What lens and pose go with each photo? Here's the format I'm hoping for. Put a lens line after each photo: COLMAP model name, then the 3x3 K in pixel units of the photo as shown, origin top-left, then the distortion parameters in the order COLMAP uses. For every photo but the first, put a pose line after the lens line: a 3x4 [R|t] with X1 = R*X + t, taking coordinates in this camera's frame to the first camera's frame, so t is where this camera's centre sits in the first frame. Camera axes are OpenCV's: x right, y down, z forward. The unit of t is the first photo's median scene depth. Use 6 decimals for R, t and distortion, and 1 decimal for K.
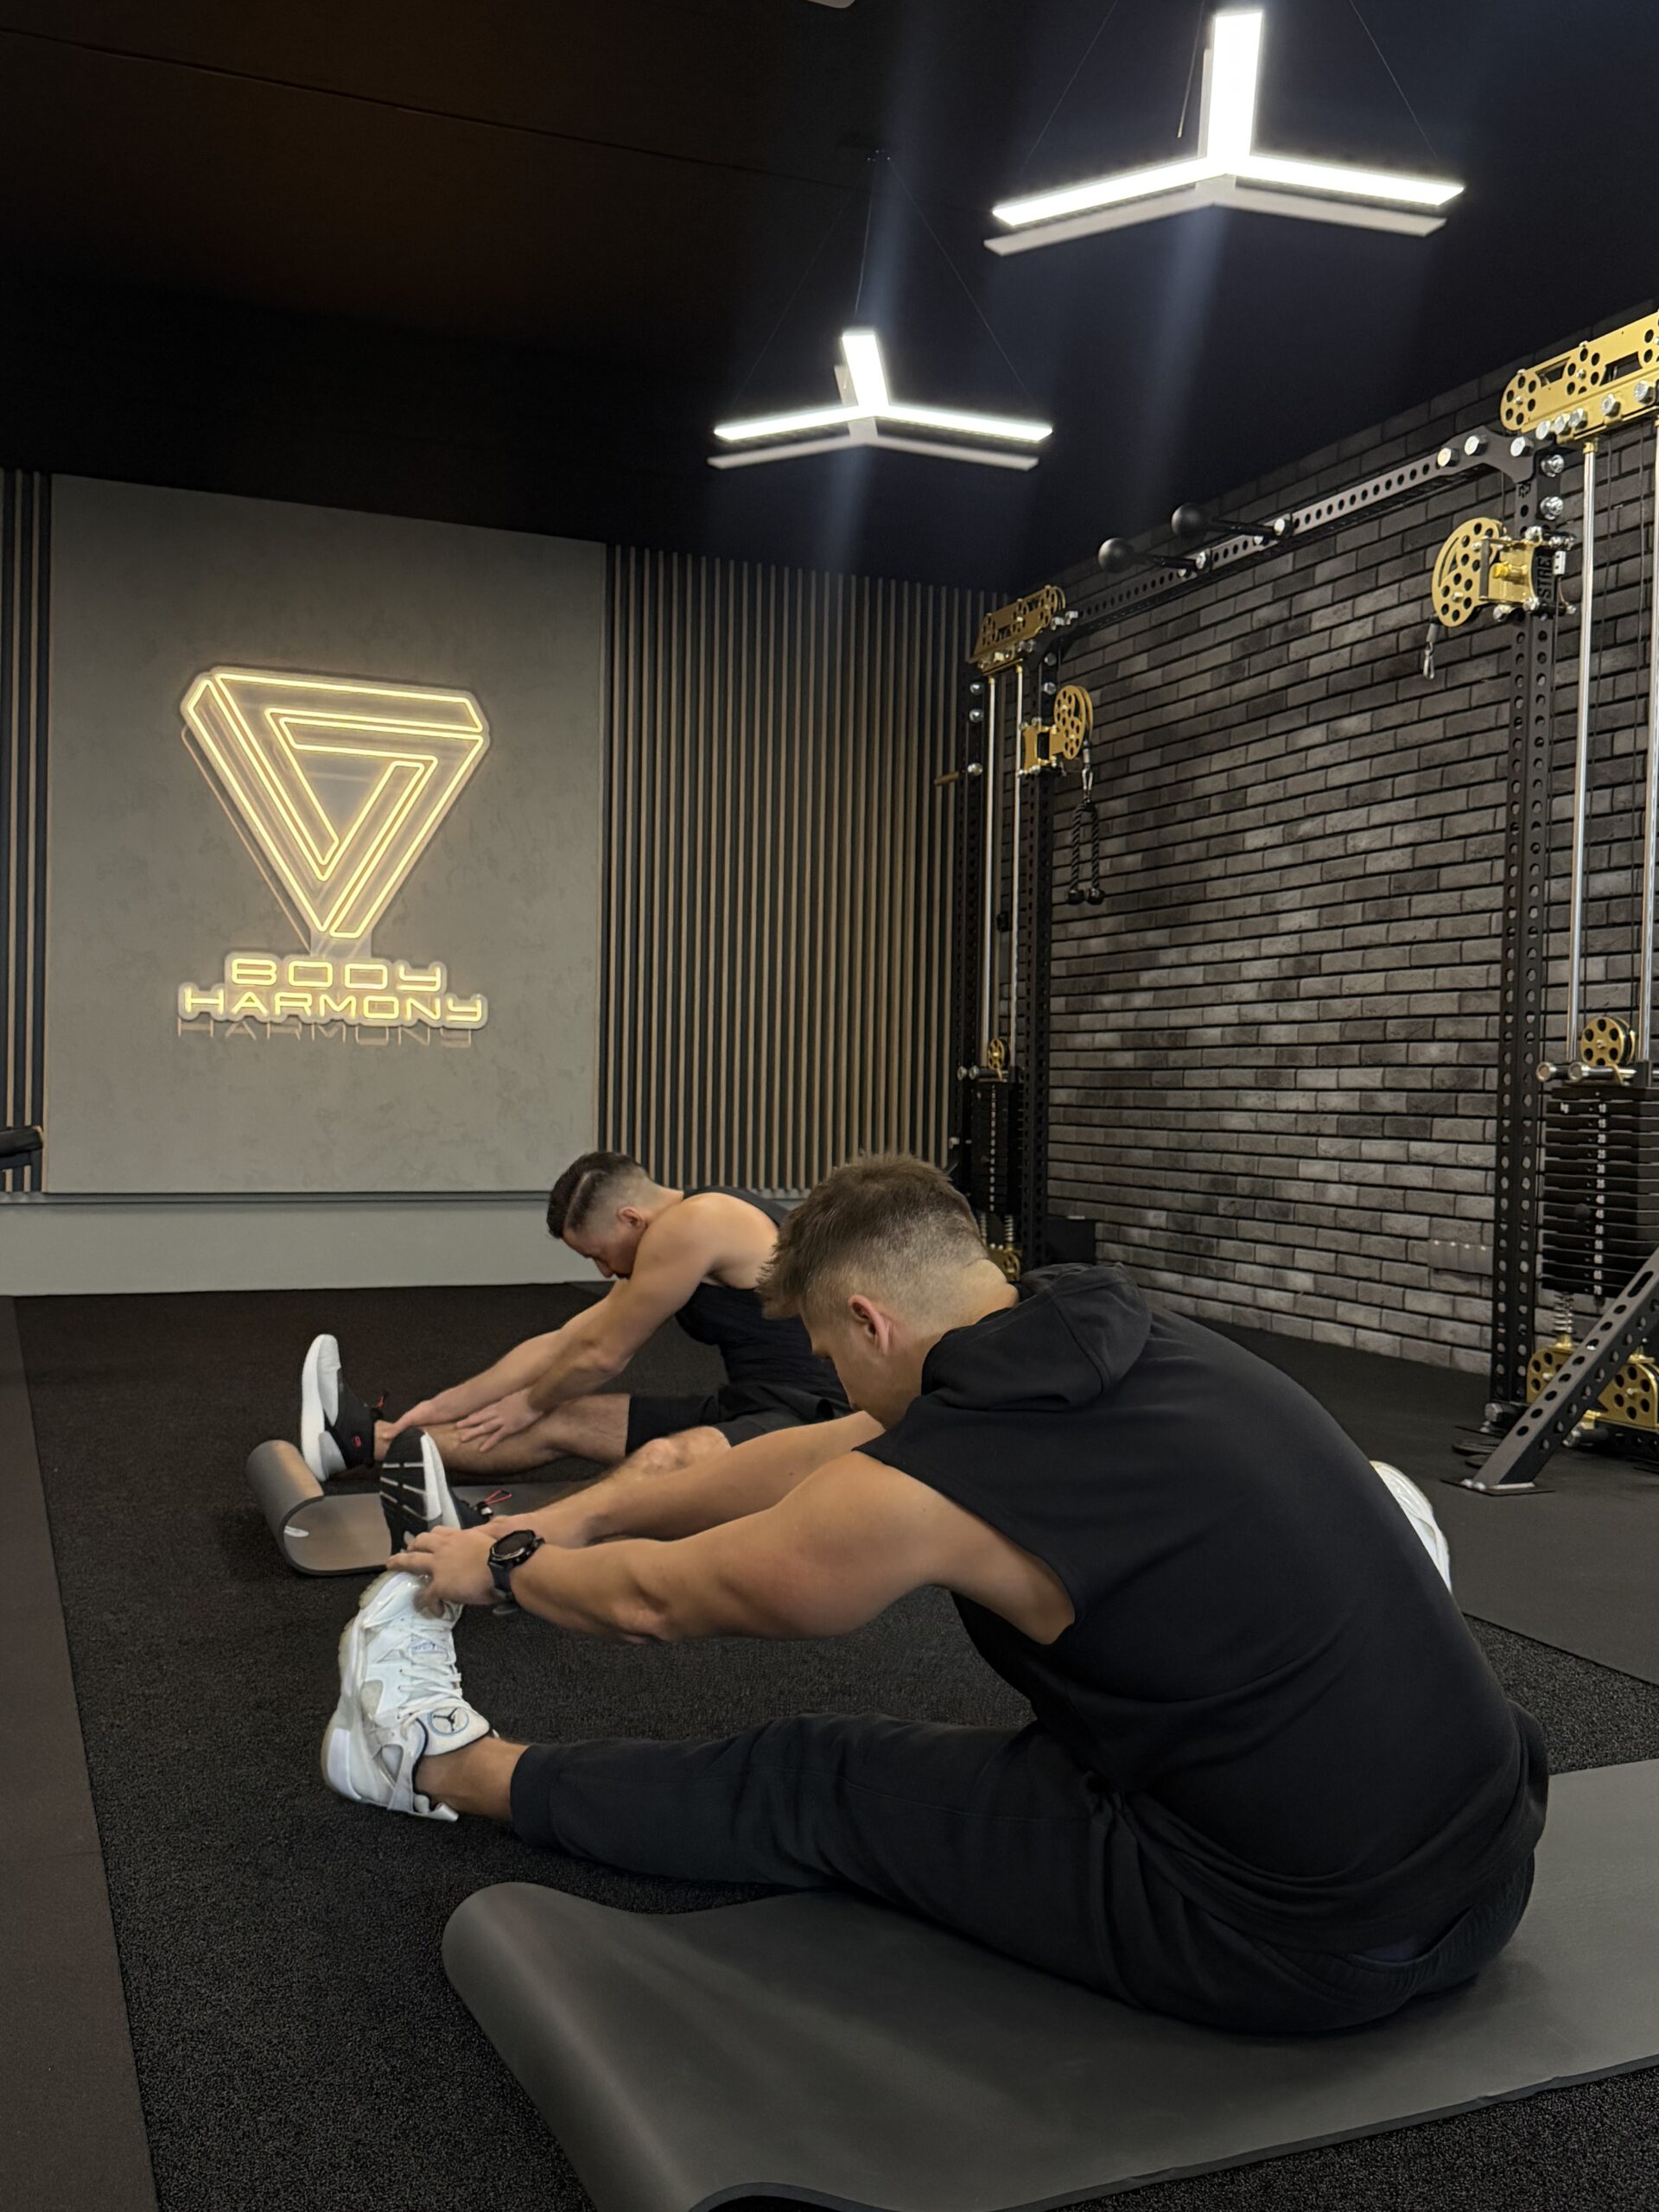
lens RADIAL K [[2108.5, 0, 821.2], [0, 2108.5, 1107.8], [0, 0, 1]] dist [0.157377, 0.000000]
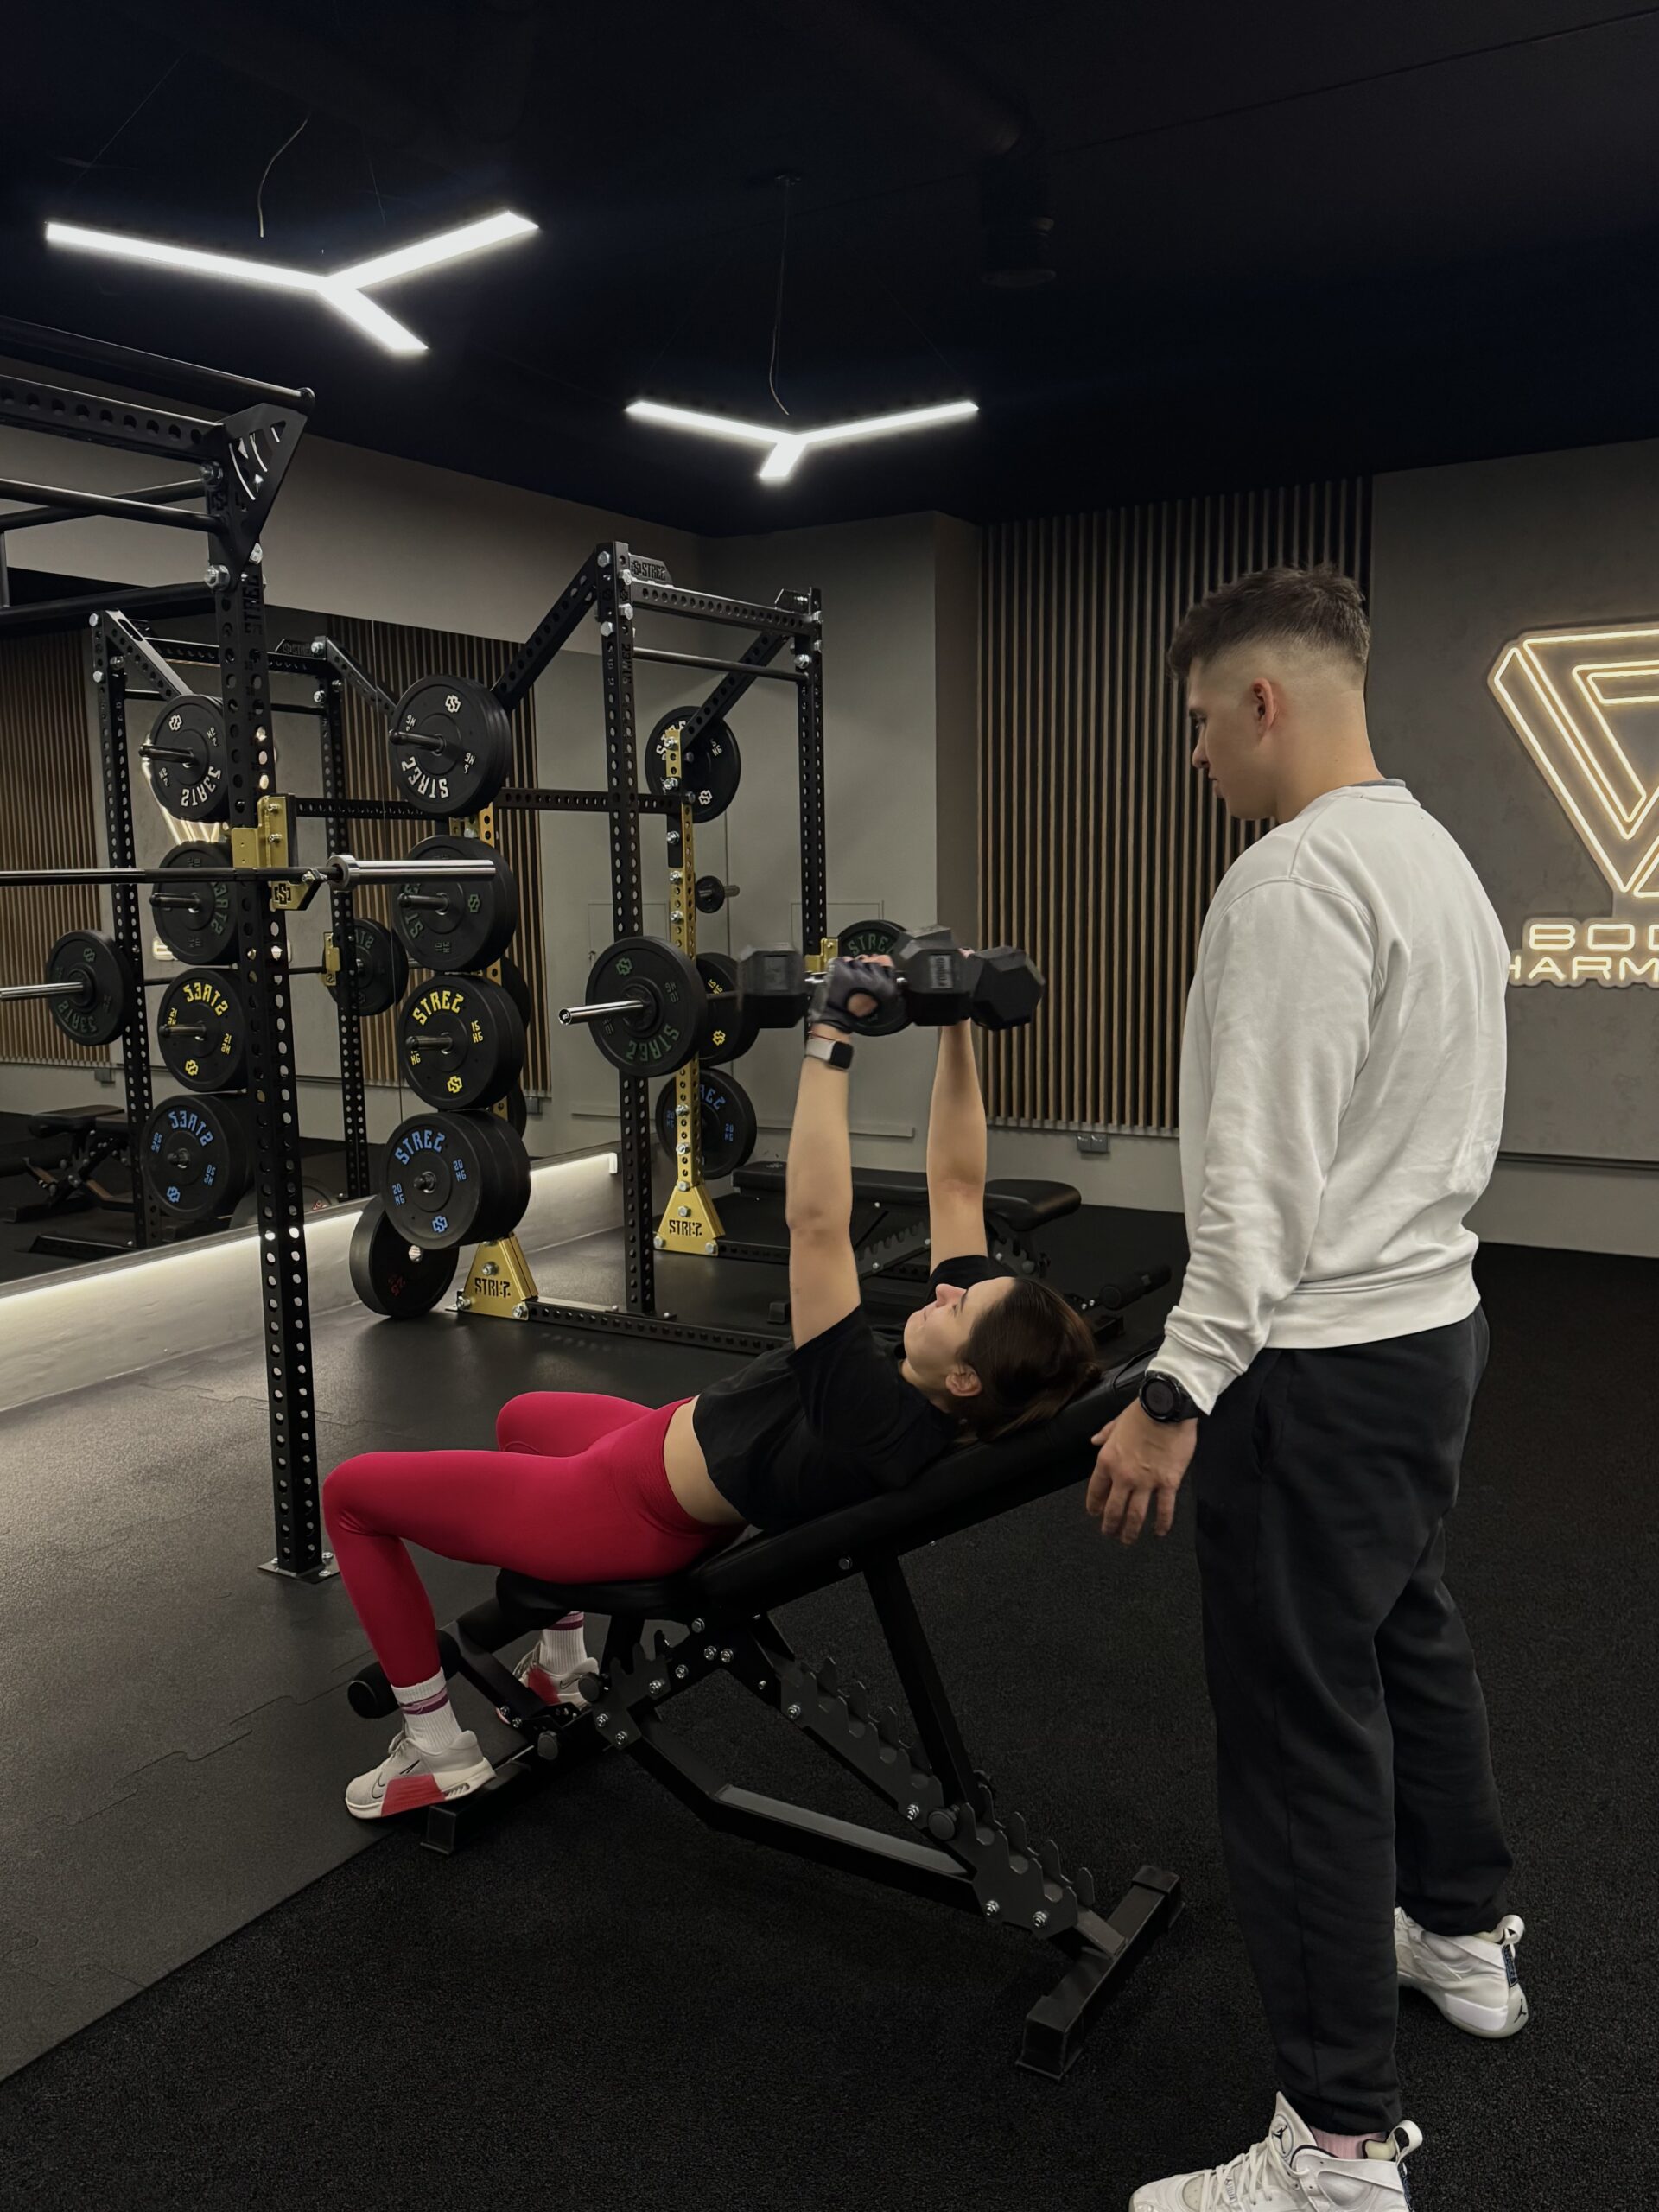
lens RADIAL K [[1814.9, 0, 813.7], [0, 1814.9, 1119.4], [0, 0, 1]] dist [0.112102, -0.106708]
pose [[0.596293, 0.081235, -0.798646, 0.226833], [0.022188, 0.992819, 0.117551, -0.088501], [0.802460, -0.087816, 0.590208, 0.204481]]
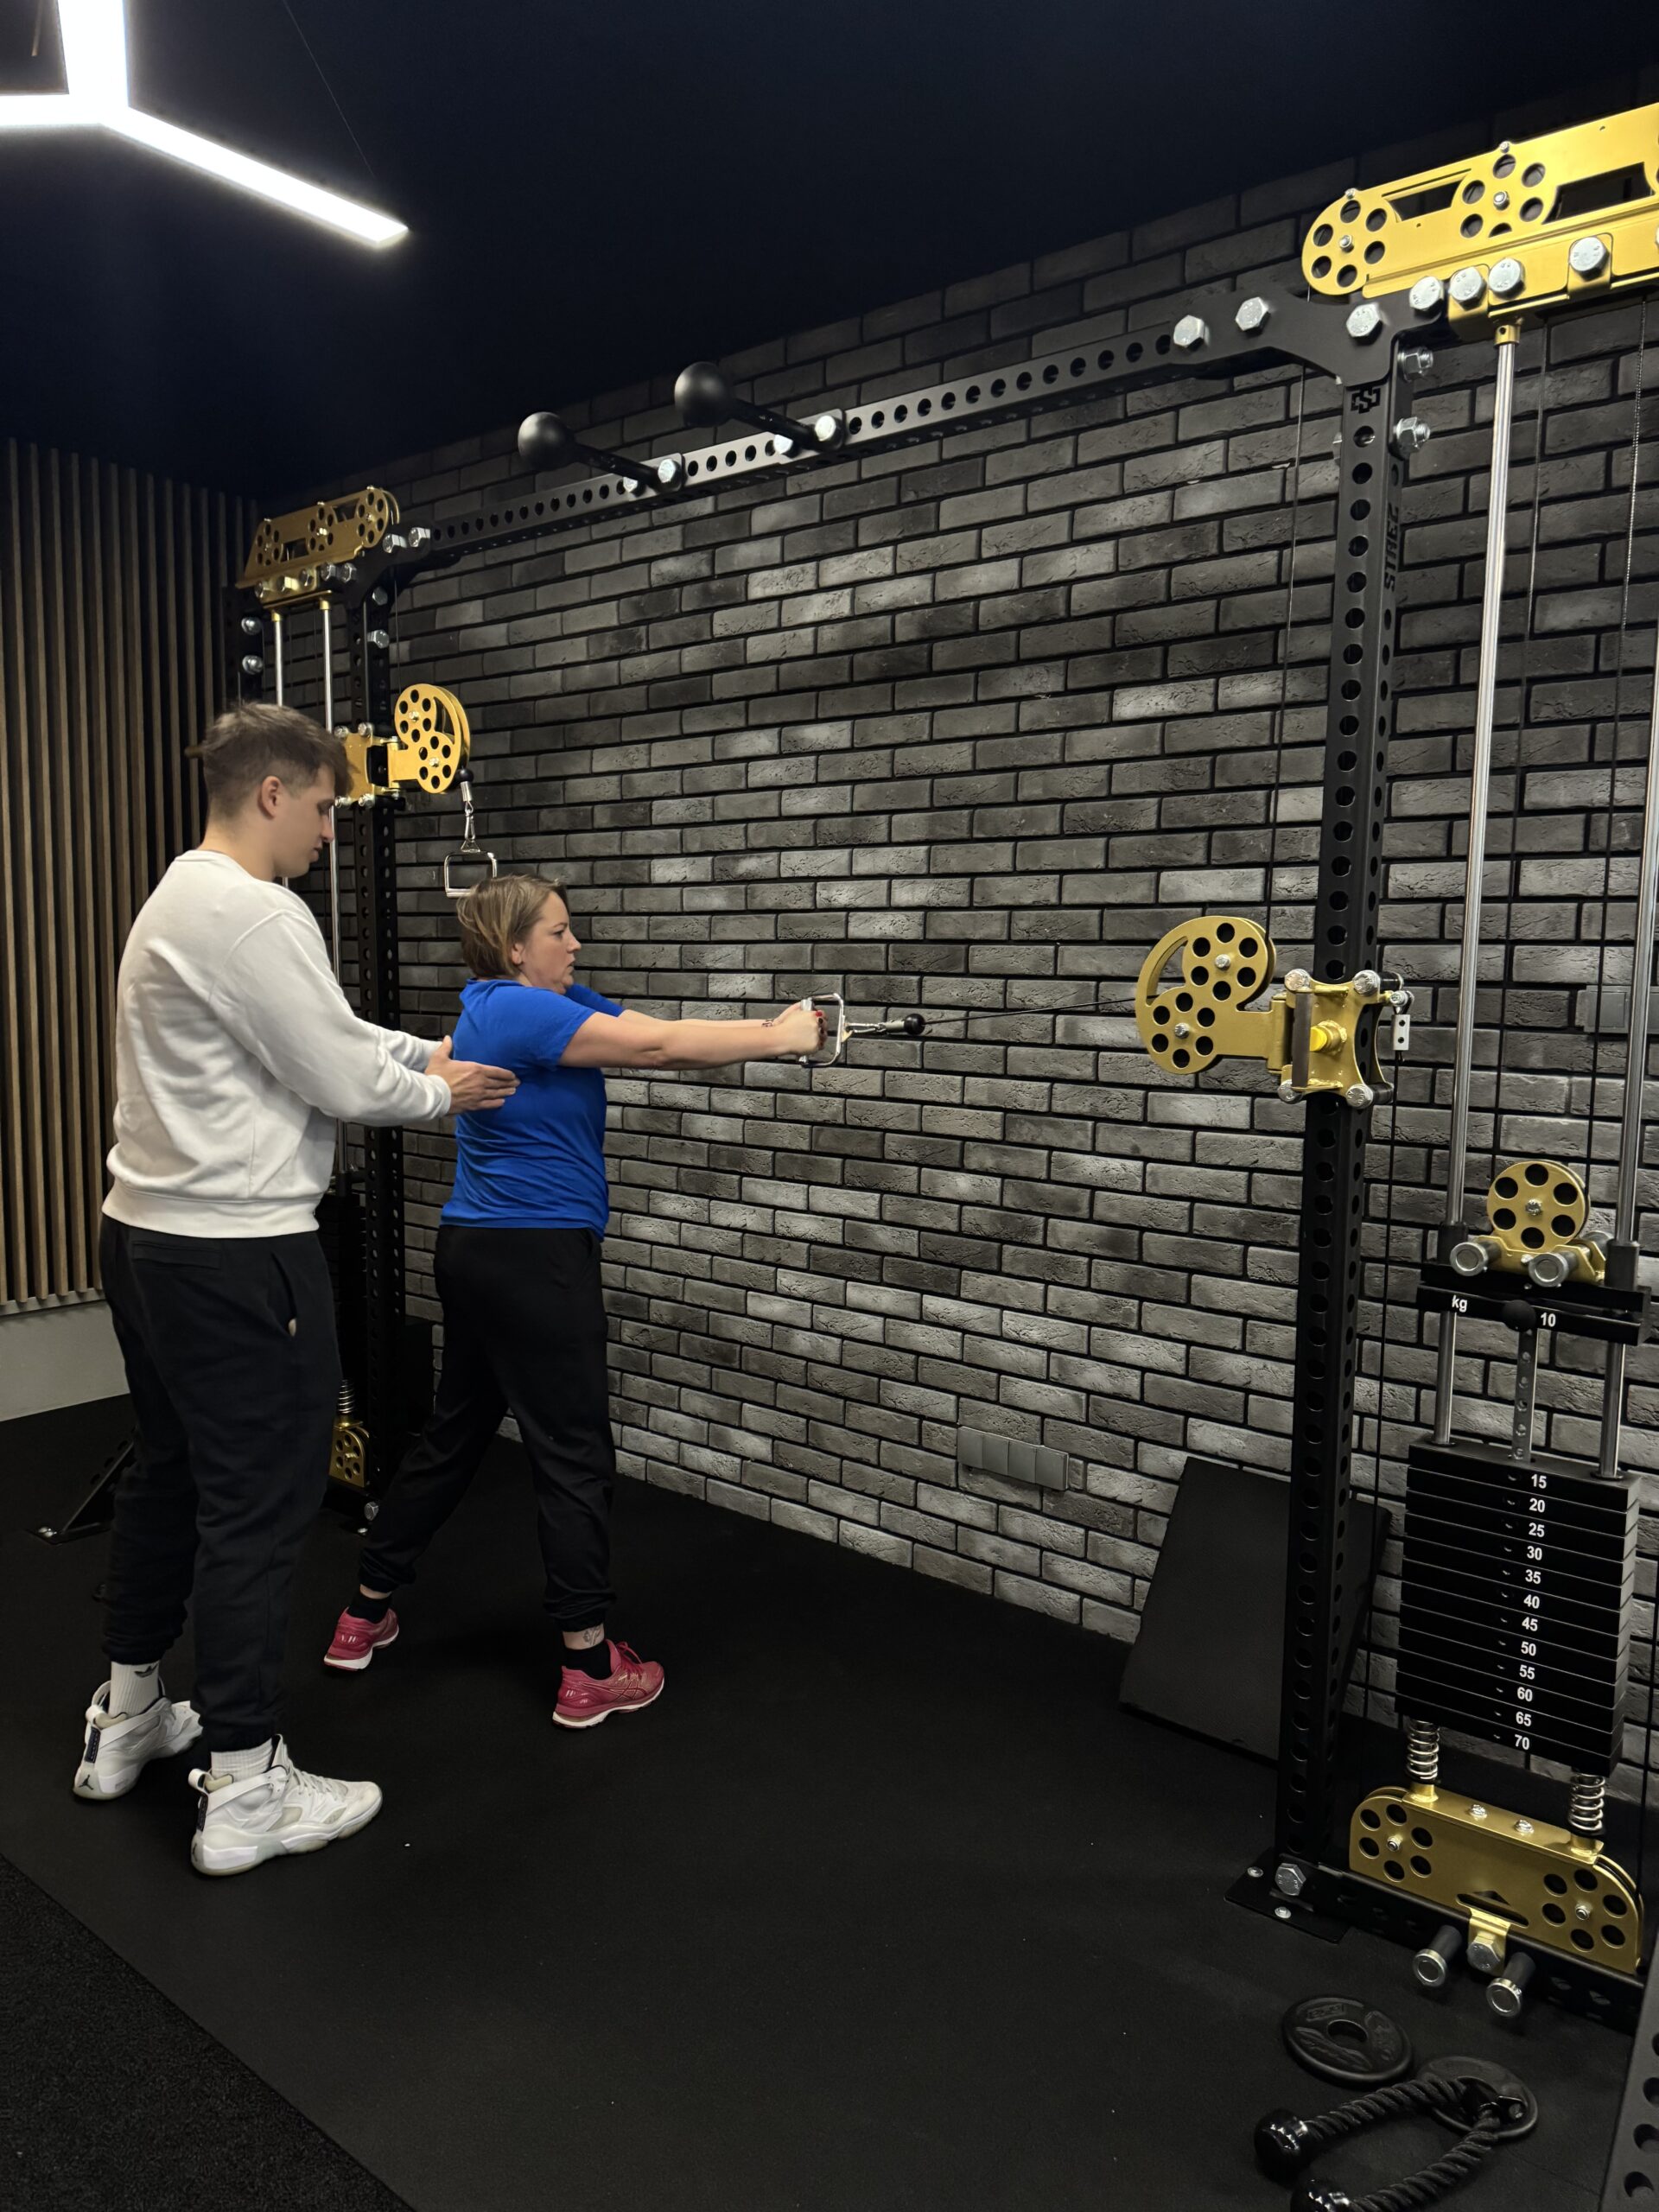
lens RADIAL K [[1564.0, 0, 820.2], [0, 1564.0, 1119.3], [0, 0, 1]] dist [0.101018, -0.096687]
pose [[0.884489, -0.057114, 0.463052, -0.013182], [0.009127, 0.994407, 0.105220, -0.088868], [-0.466472, -0.088839, 0.880063, 0.434588]]
